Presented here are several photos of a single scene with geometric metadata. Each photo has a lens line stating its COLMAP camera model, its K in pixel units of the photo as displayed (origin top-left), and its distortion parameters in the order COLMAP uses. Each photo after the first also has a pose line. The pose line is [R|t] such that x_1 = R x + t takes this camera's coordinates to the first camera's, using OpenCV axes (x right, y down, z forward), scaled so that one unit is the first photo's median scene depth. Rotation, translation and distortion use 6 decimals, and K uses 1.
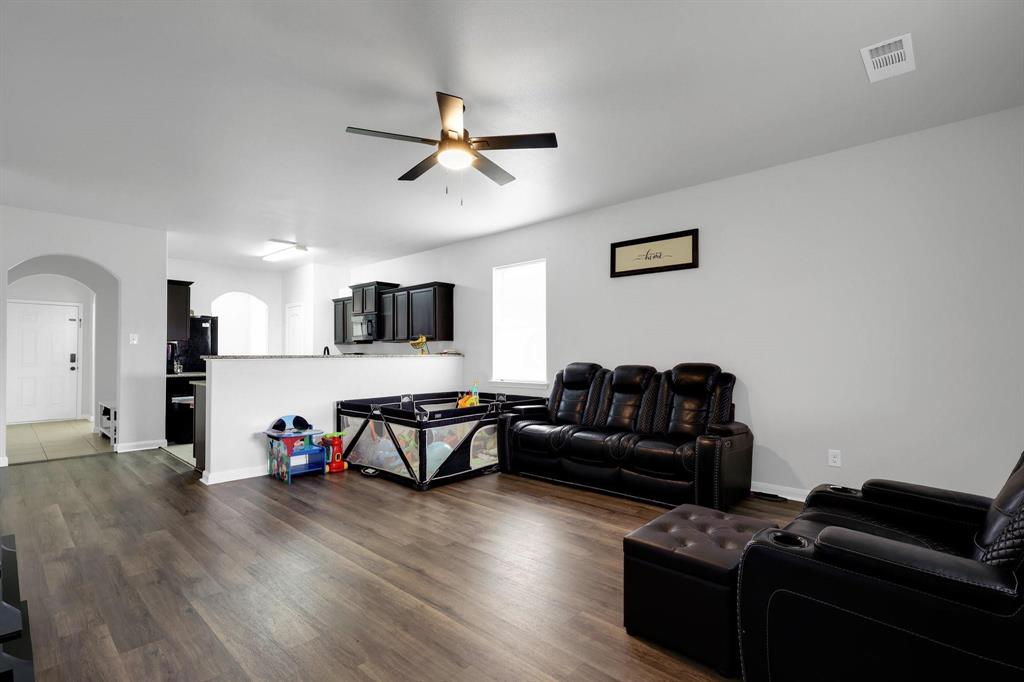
lens RADIAL K [[485.4, 0, 512.0], [0, 485.4, 341.0], [0, 0, 1]] dist [0.000254, 0.000165]
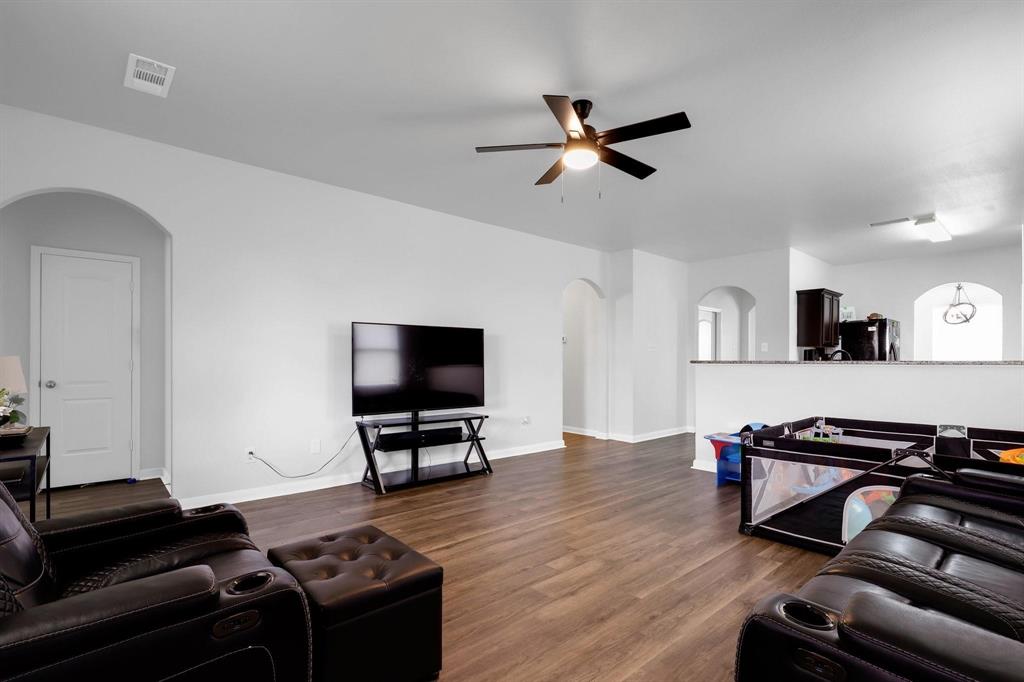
lens RADIAL K [[482.7, 0, 514.6], [0, 482.7, 361.5], [0, 0, 1]] dist [-0.001358, 0.000081]
pose [[-0.097684, 0.005904, -0.995200, 0.610717], [0.022147, 0.999748, 0.003757, 0.019585], [0.994971, -0.021673, -0.097790, 0.693140]]
